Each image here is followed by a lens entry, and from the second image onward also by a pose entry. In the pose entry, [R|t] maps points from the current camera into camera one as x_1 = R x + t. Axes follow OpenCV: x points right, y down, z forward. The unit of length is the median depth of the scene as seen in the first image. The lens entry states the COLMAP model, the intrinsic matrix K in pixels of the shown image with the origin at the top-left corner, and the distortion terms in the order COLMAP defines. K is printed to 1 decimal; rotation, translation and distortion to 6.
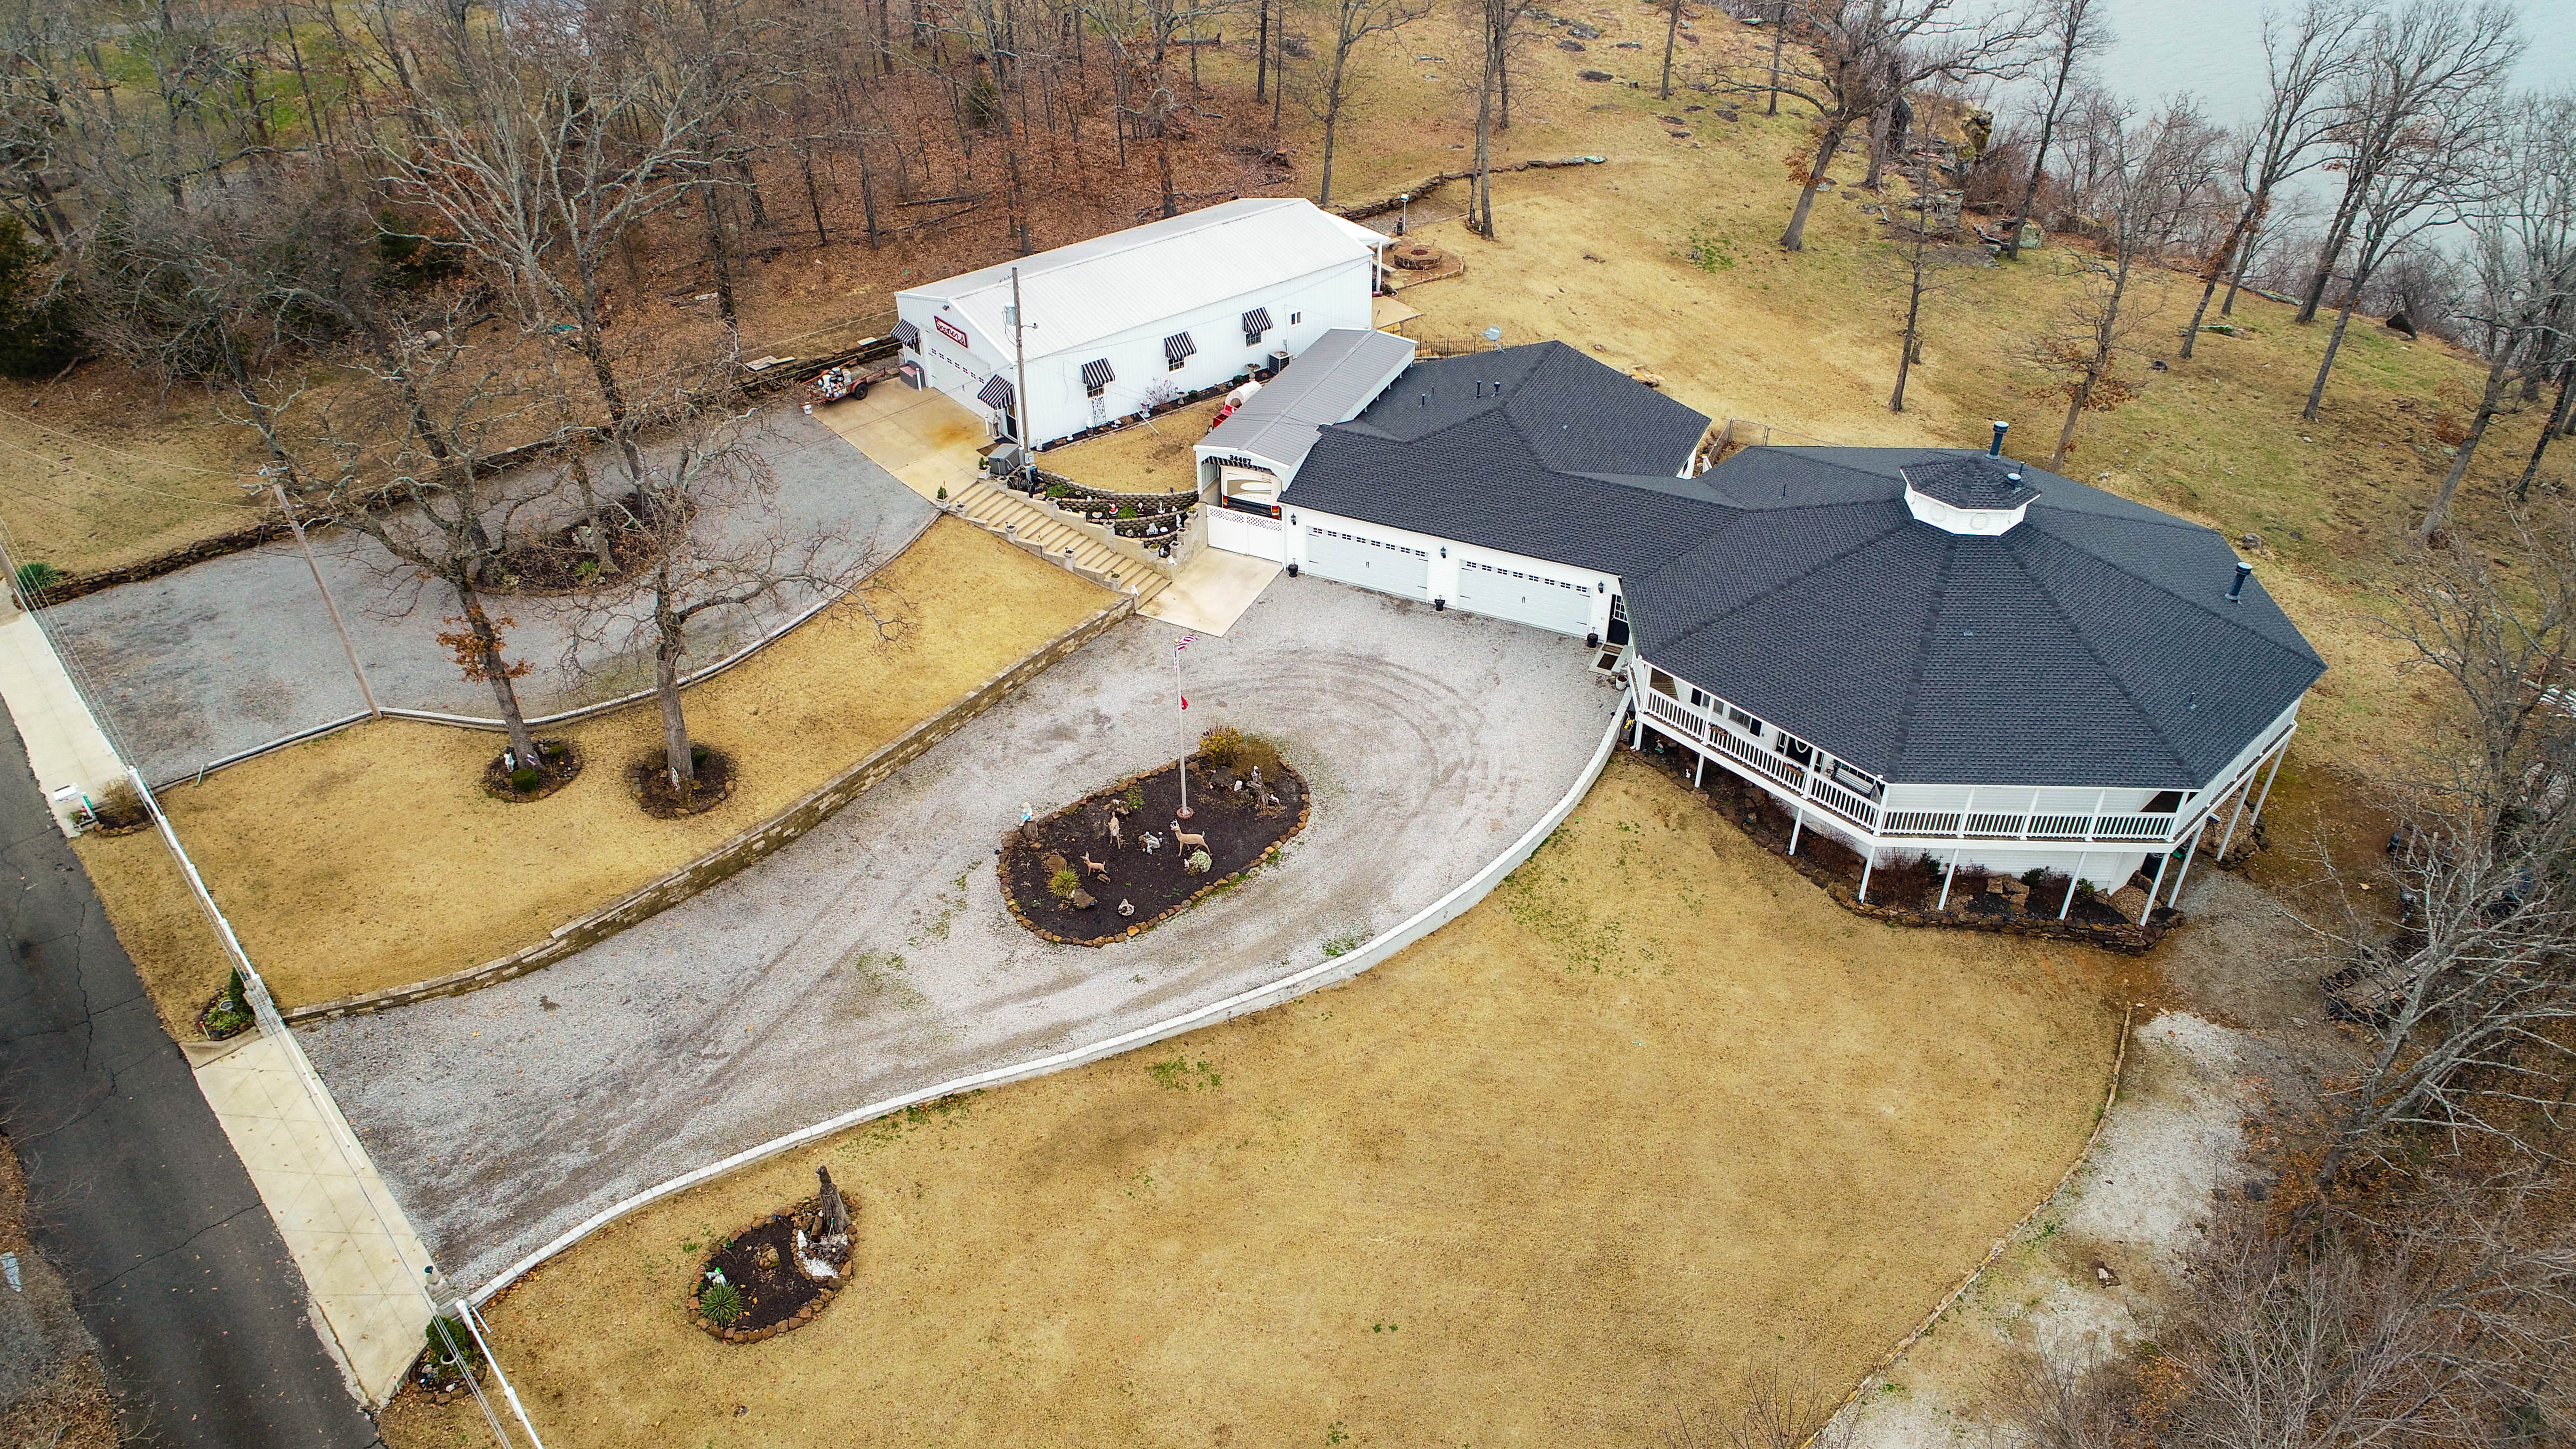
lens RADIAL K [[1708.4, 0, 1288.0], [0, 1708.4, 724.5], [0, 0, 1]] dist [-0.002267, -0.003613]
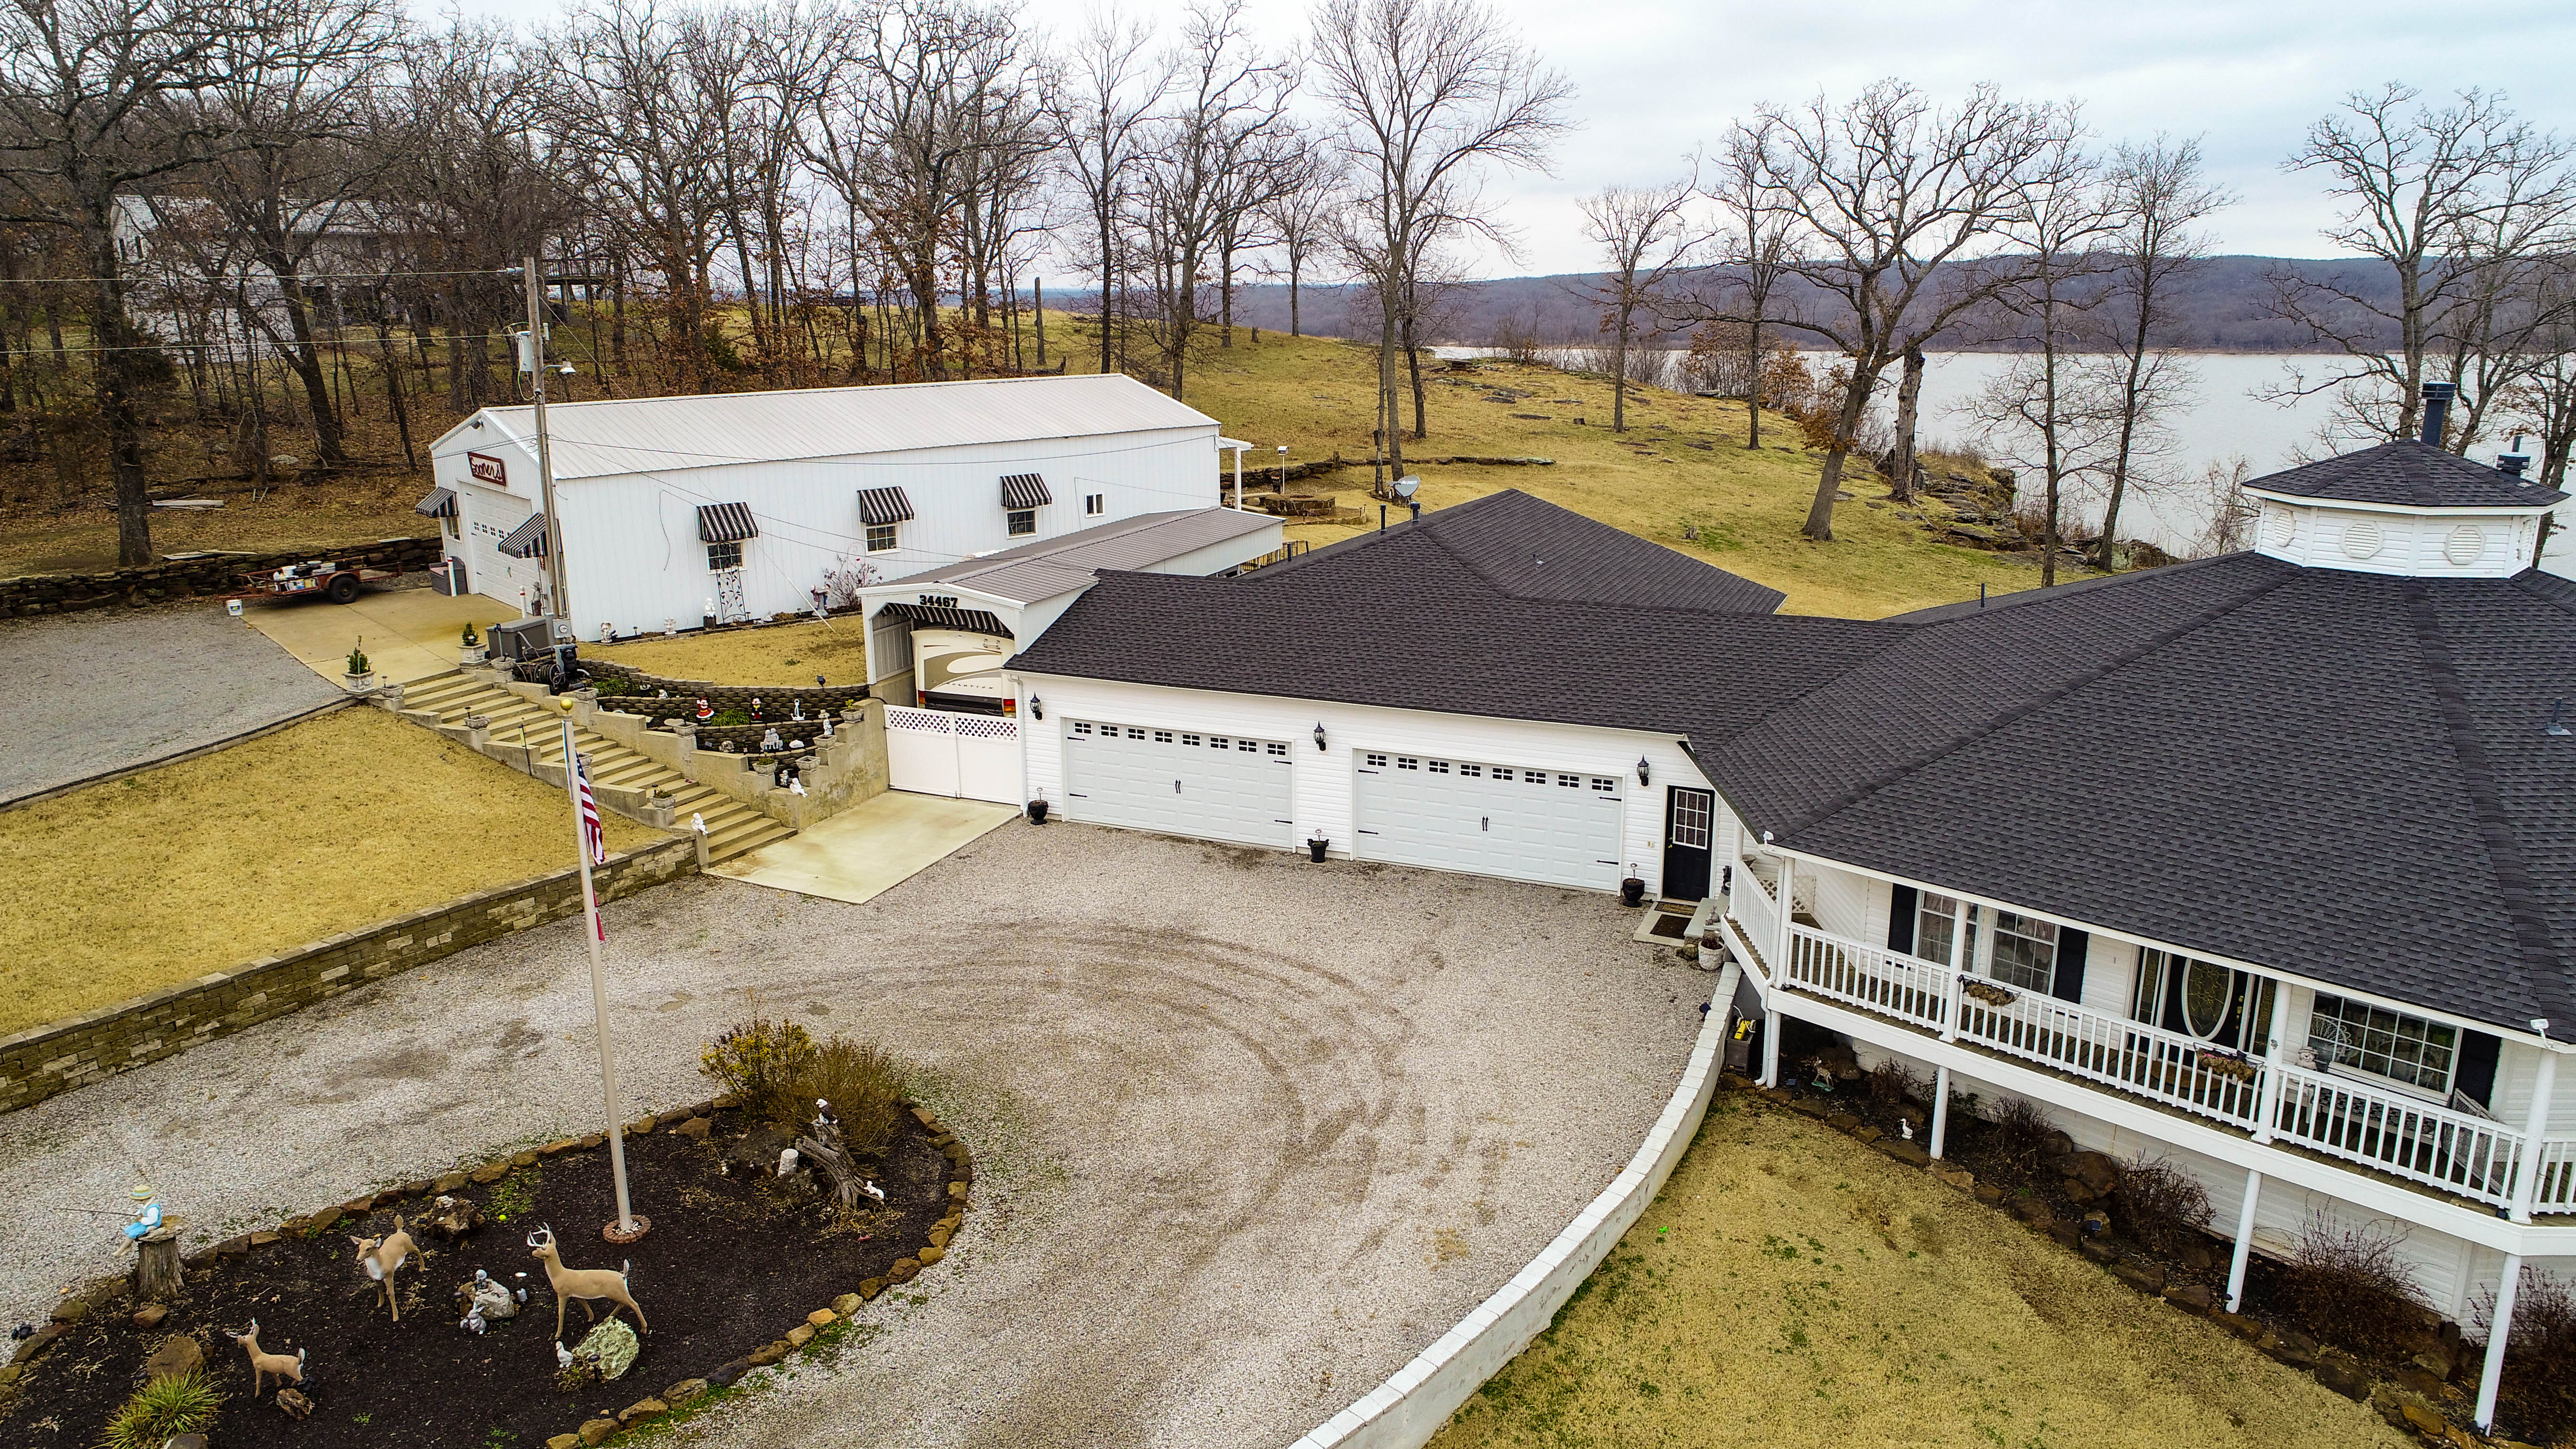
lens RADIAL K [[1708.4, 0, 1288.0], [0, 1708.4, 724.5], [0, 0, 1]] dist [-0.002267, -0.003613]
pose [[0.999387, -0.007624, 0.034158, 0.069278], [0.019216, 0.935247, -0.353473, 0.078769], [-0.029251, 0.353913, 0.934821, 0.570098]]
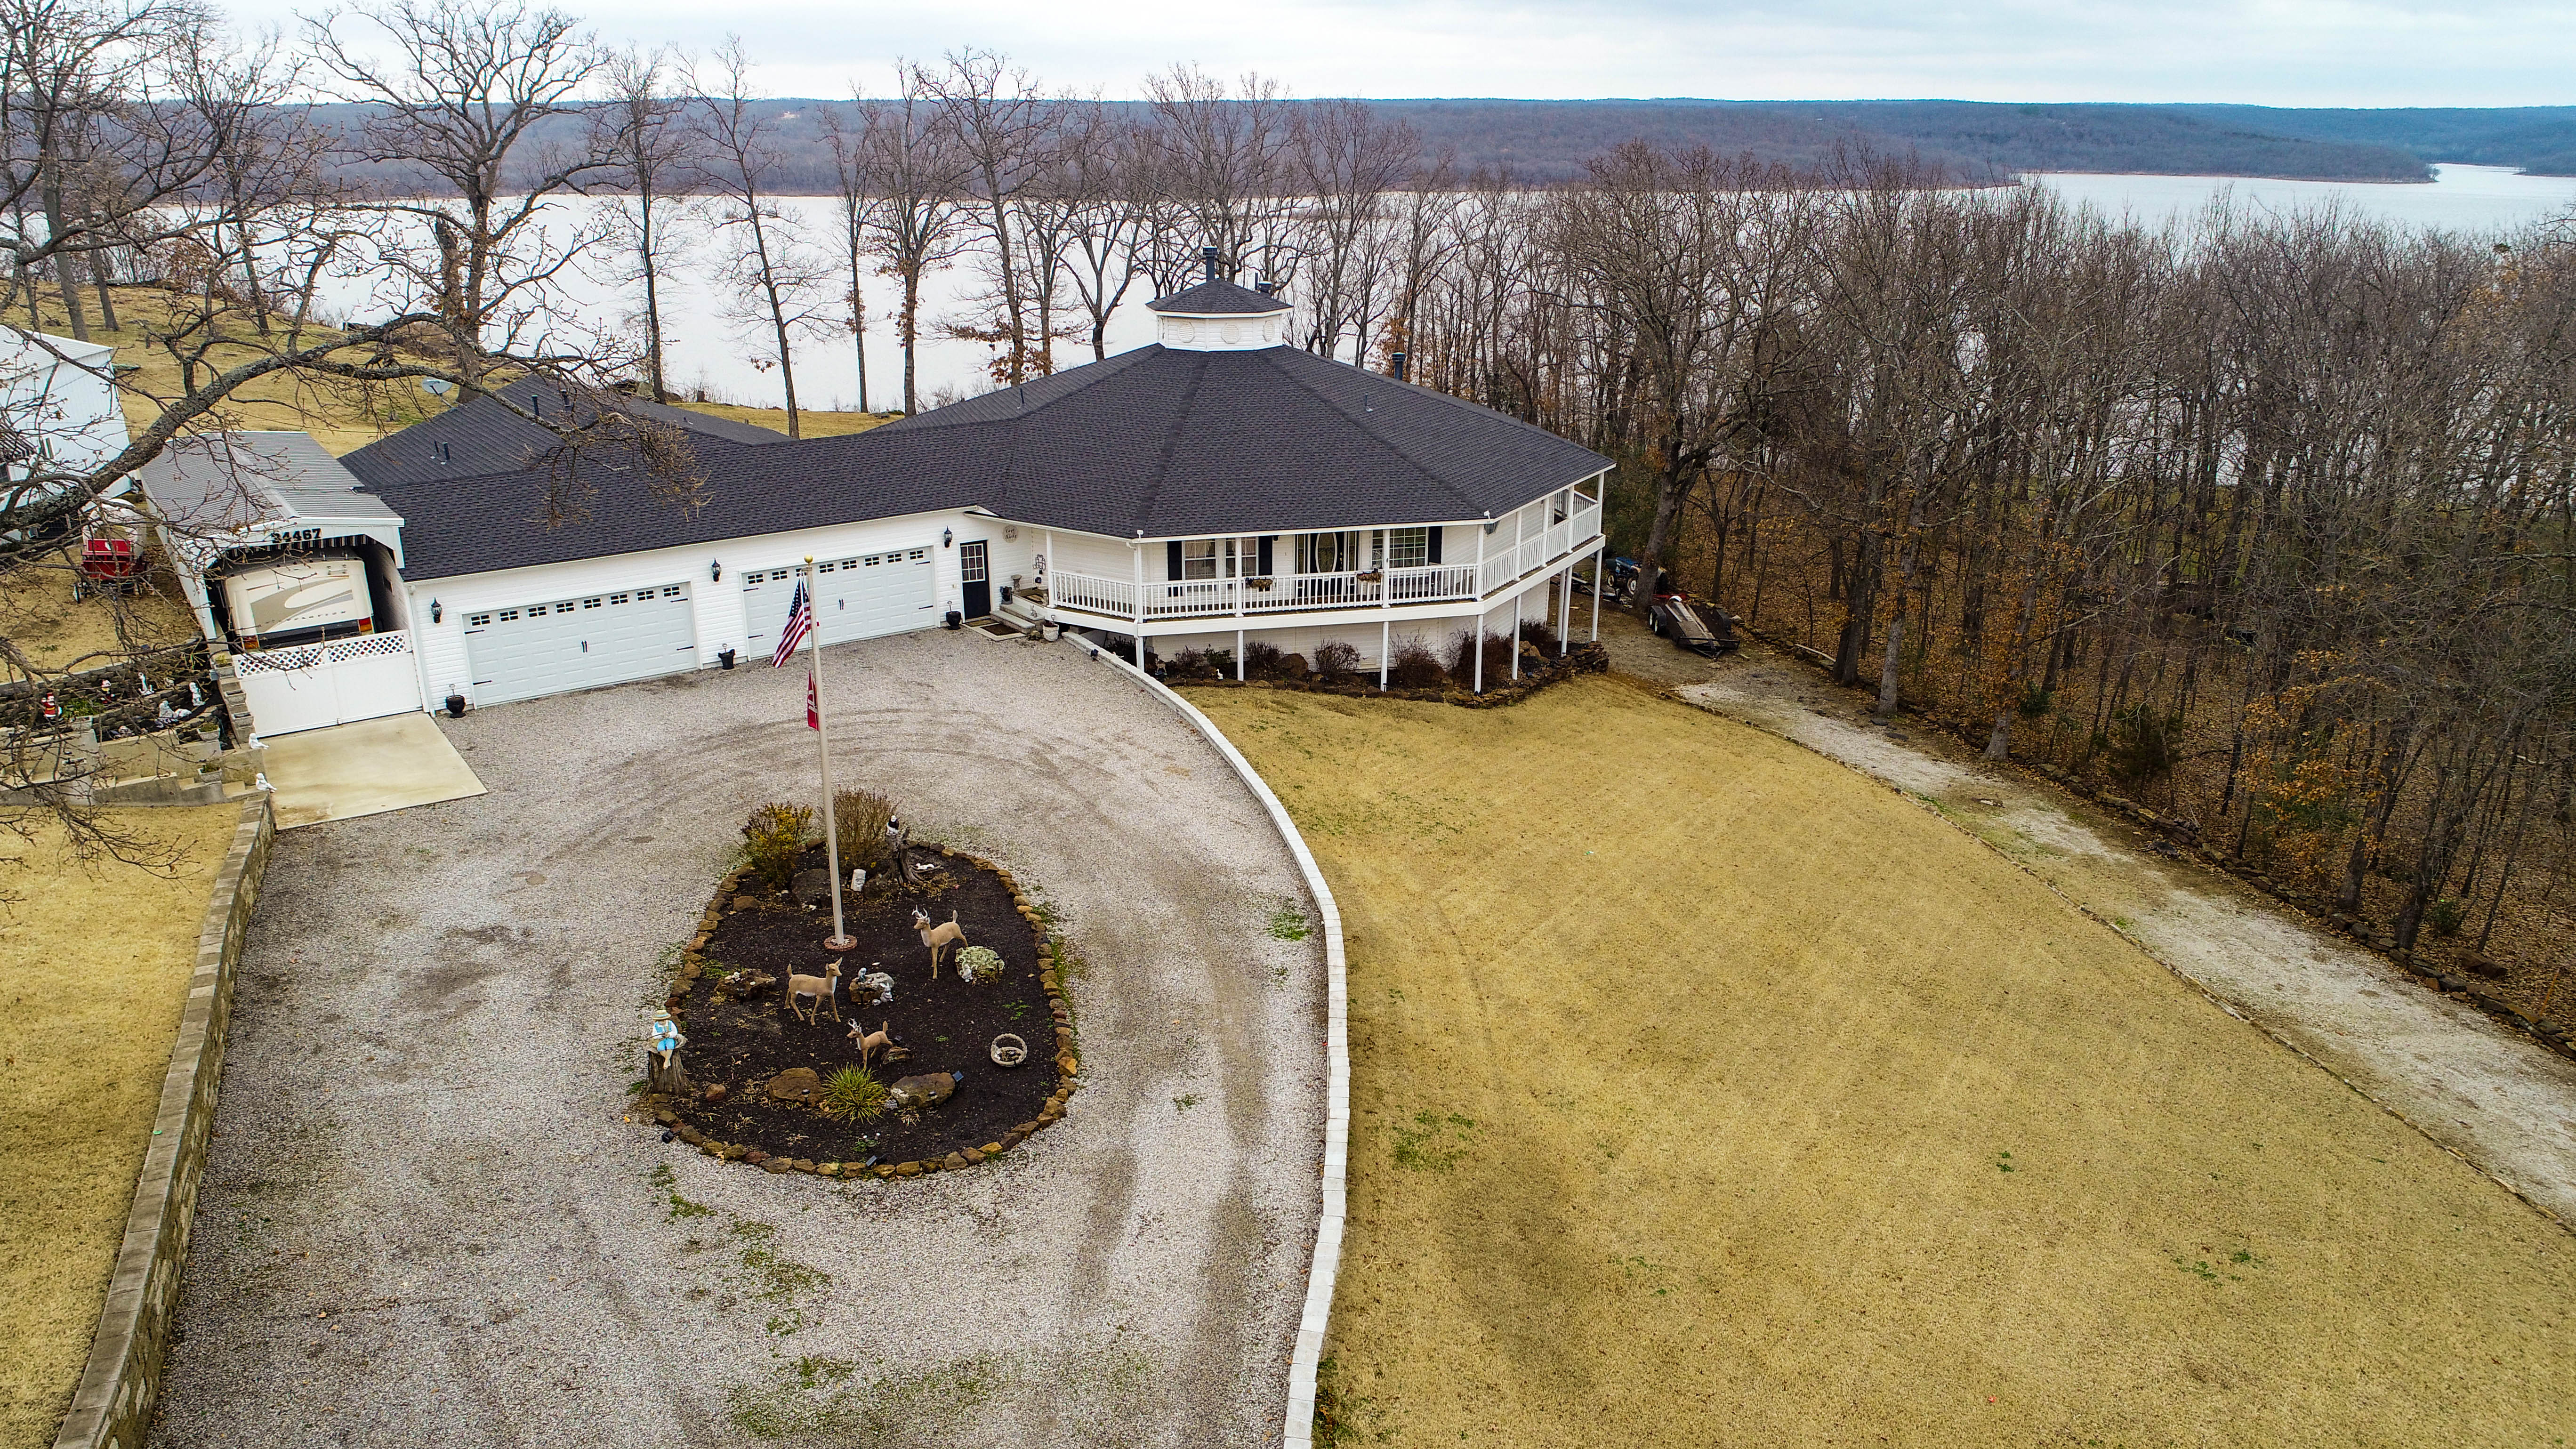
lens RADIAL K [[1708.4, 0, 1288.0], [0, 1708.4, 724.5], [0, 0, 1]] dist [-0.002267, -0.003613]
pose [[0.468767, -0.284473, 0.836261, -0.388070], [0.503977, 0.863644, 0.011283, 0.053793], [-0.725442, 0.416167, 0.548215, 0.557119]]
